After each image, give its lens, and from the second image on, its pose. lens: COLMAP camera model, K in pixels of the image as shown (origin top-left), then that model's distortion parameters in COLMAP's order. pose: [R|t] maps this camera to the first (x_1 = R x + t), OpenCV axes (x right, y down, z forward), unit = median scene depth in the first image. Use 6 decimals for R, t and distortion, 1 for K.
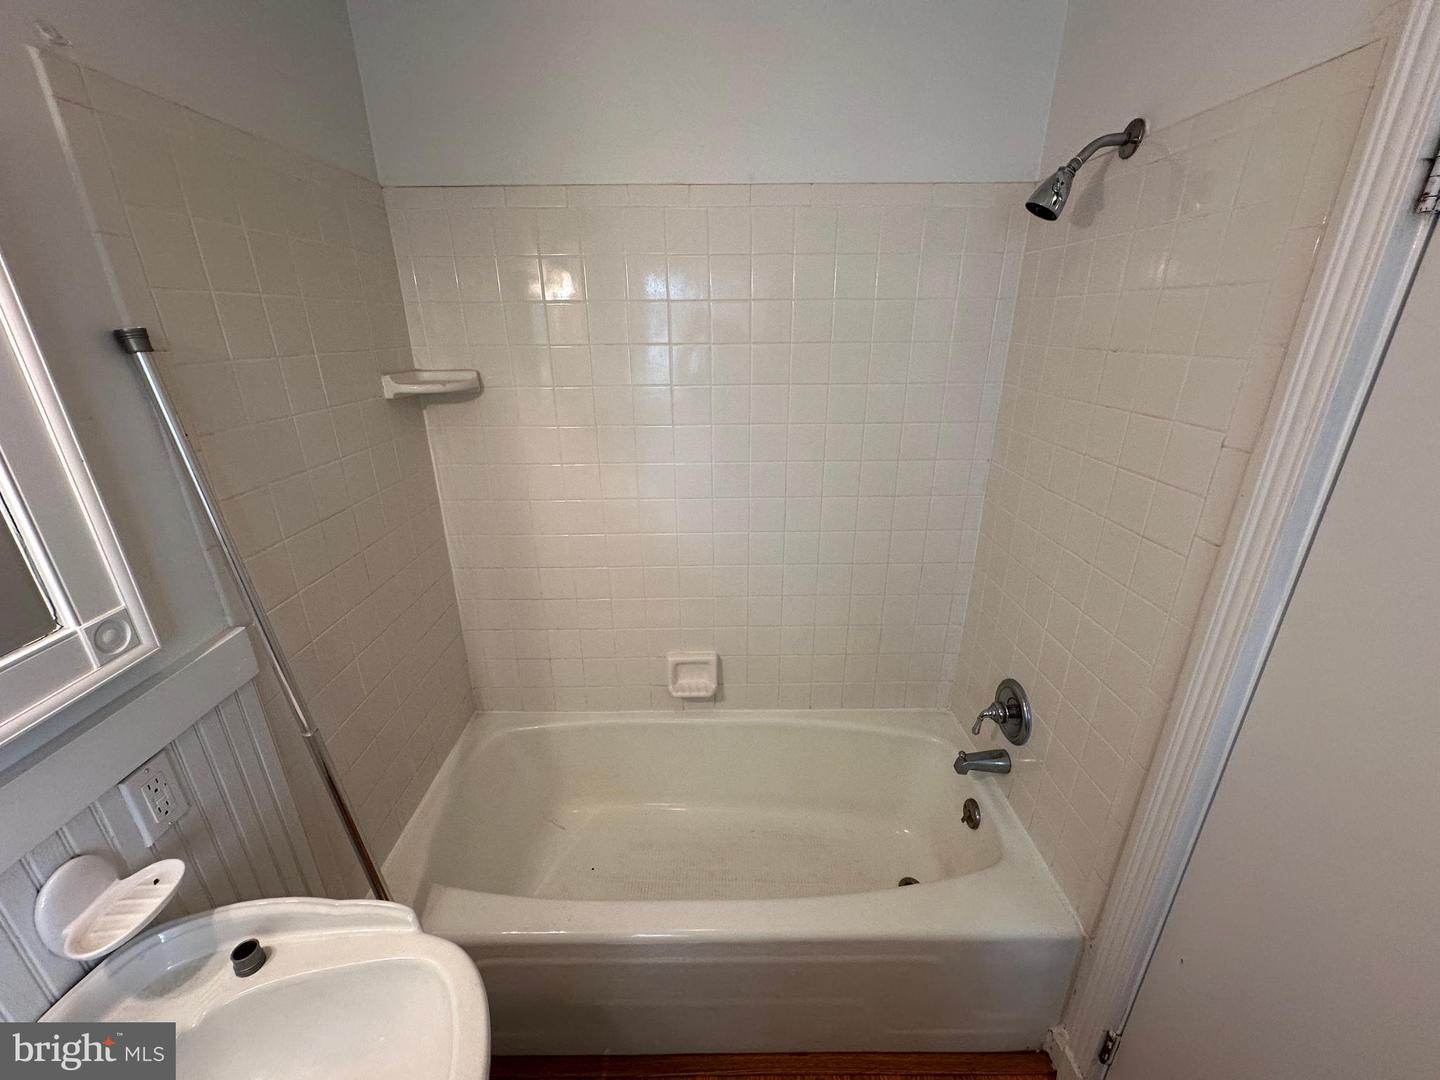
lens RADIAL K [[572.2, 0, 716.3], [0, 572.2, 535.8], [0, 0, 1]] dist [-0.001100, 0.000389]
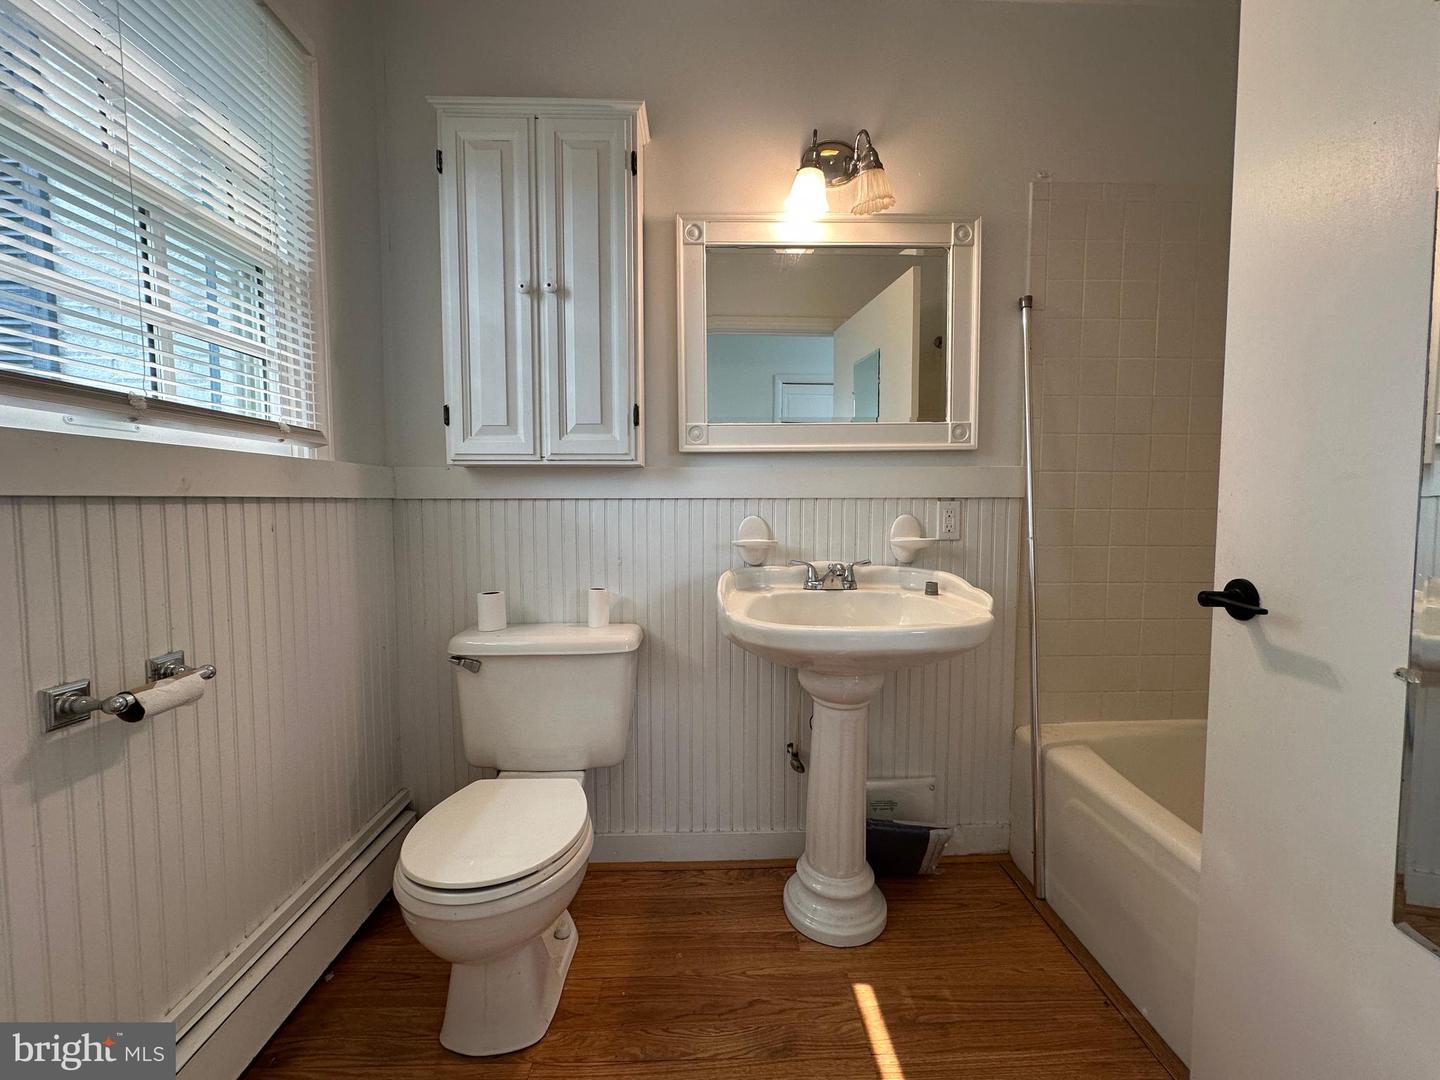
lens RADIAL K [[572.2, 0, 716.3], [0, 572.2, 535.8], [0, 0, 1]] dist [-0.001100, 0.000389]
pose [[0.012047, 0.066677, -0.997702, 1.079780], [-0.352791, 0.933893, 0.058153, 0.719204], [0.935625, 0.351280, 0.034774, 0.196924]]
